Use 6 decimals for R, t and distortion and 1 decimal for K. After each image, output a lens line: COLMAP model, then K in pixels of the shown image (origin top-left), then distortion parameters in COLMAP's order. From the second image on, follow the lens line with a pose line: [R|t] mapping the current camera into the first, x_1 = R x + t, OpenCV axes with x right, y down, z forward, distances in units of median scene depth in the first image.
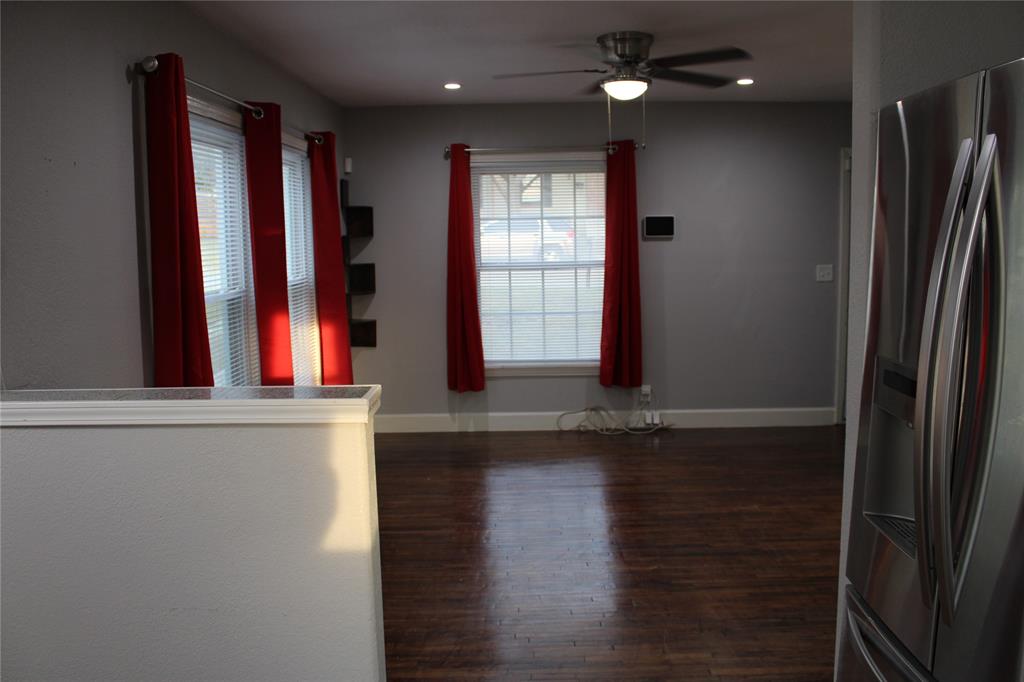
lens RADIAL K [[851.5, 0, 515.2], [0, 851.5, 328.4], [0, 0, 1]] dist [-0.152990, 0.125645]
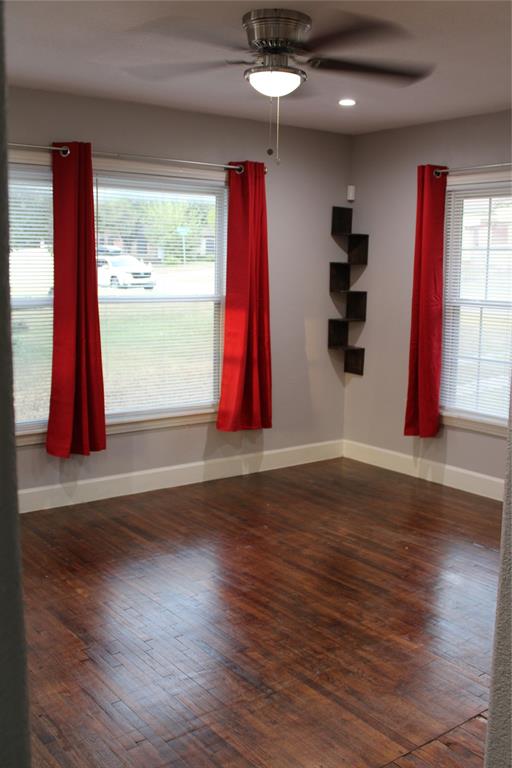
lens RADIAL K [[787.1, 0, 256.0], [0, 787.1, 384.0], [0, 0, 1]] dist [-0.055923, -0.003035]
pose [[0.616518, 0.145860, -0.773712, 0.493740], [-0.116886, 0.988757, 0.093261, -0.041327], [0.778616, 0.032939, 0.626635, 0.330212]]
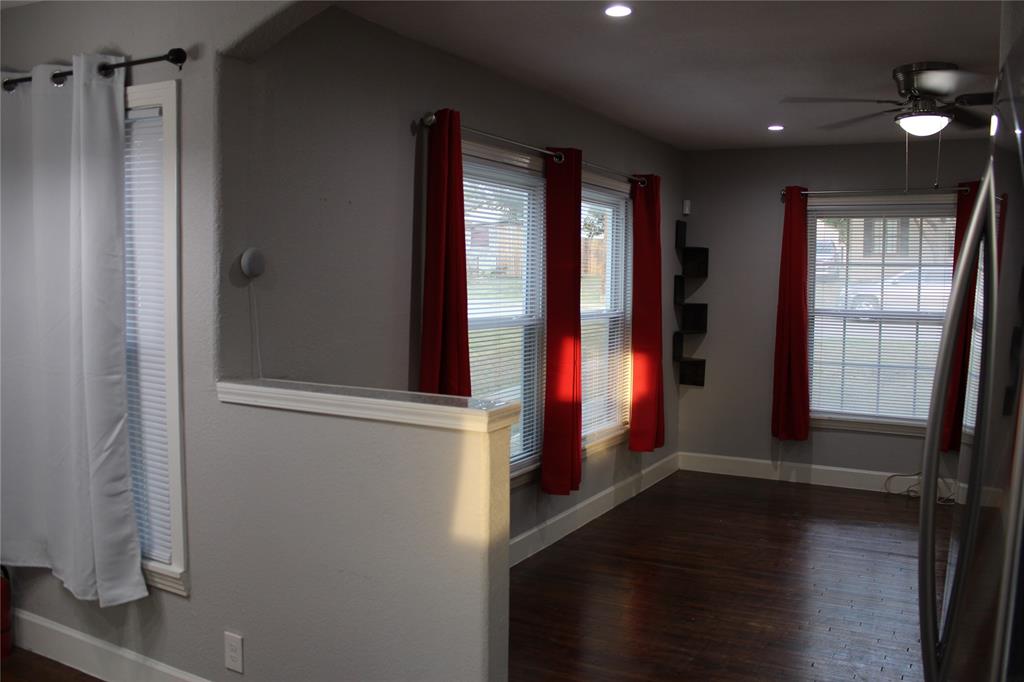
lens RADIAL K [[851.5, 0, 515.2], [0, 851.5, 328.4], [0, 0, 1]] dist [-0.152990, 0.125645]
pose [[0.877238, 0.059375, -0.476370, 0.118383], [-0.084111, 0.995982, -0.030751, 0.003186], [0.472630, 0.067044, 0.878707, 0.003909]]
